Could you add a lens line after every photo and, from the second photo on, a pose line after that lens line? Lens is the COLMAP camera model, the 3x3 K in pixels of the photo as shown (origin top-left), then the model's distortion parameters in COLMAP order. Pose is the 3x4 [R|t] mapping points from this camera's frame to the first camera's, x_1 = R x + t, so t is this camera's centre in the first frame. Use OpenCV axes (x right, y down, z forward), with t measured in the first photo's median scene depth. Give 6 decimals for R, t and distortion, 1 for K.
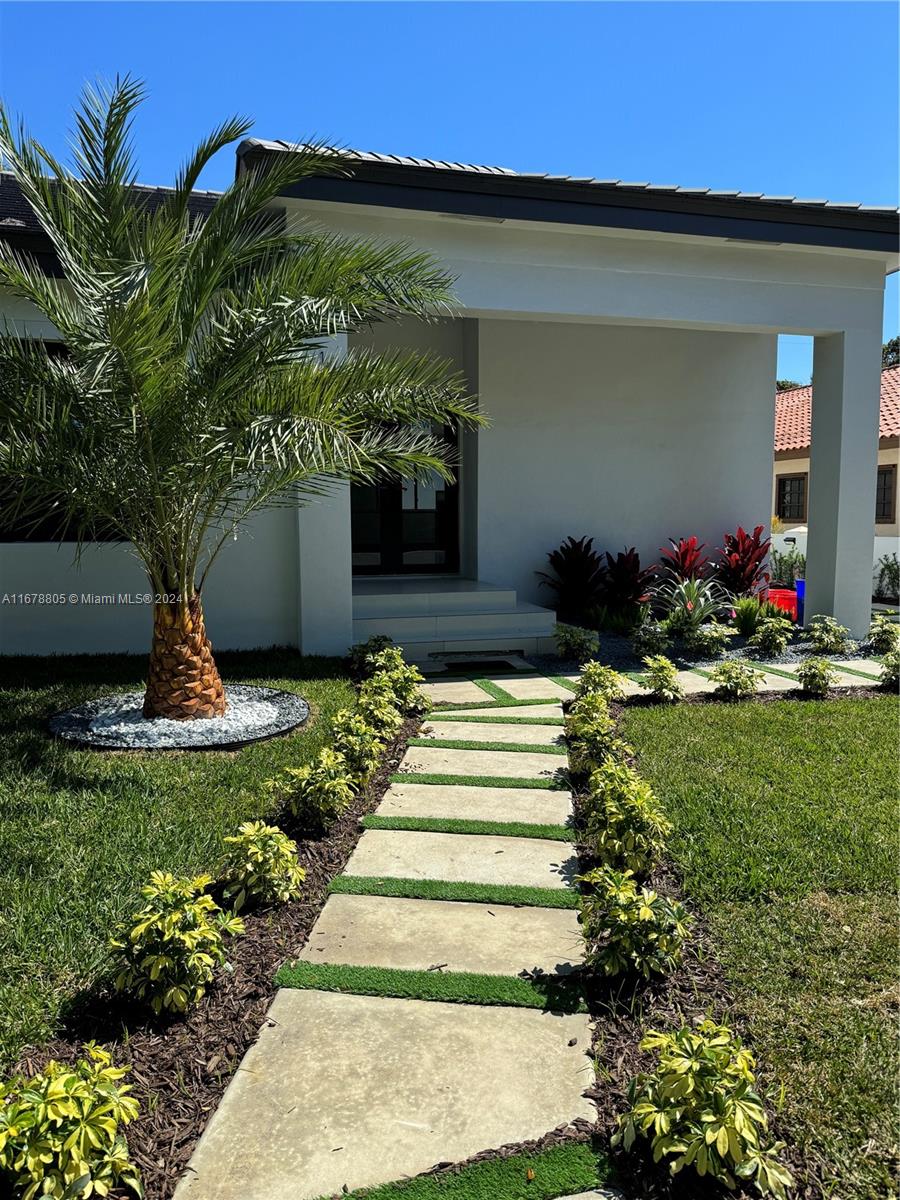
lens RADIAL K [[810.5, 0, 452.0], [0, 810.5, 588.4], [0, 0, 1]] dist [0.245891, -0.424360]
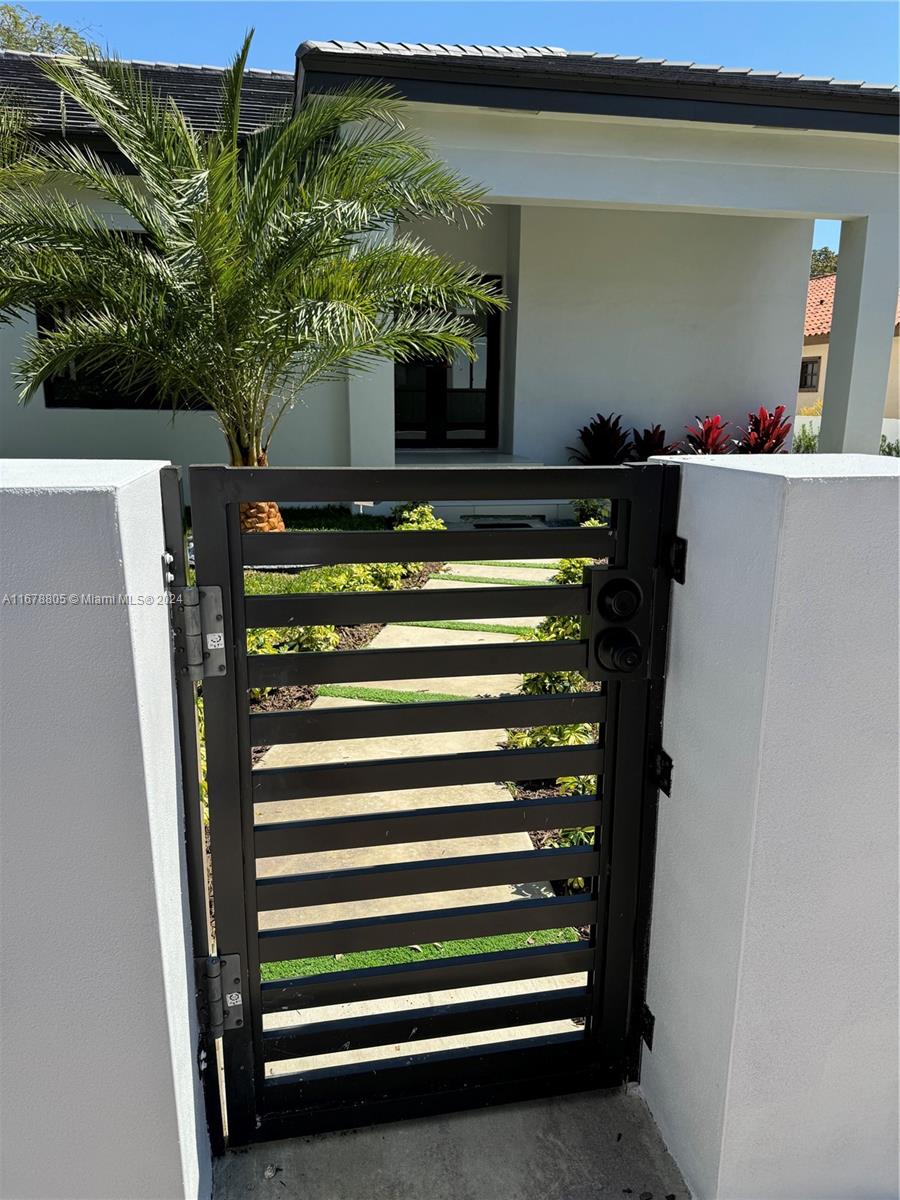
lens RADIAL K [[831.4, 0, 450.0], [0, 831.4, 600.0], [0, 0, 1]] dist [0.116337, -0.167020]
pose [[0.995909, 0.032225, -0.084417, 0.069780], [-0.019558, 0.988974, 0.146789, 0.030211], [0.088217, -0.144538, 0.985559, -0.206386]]
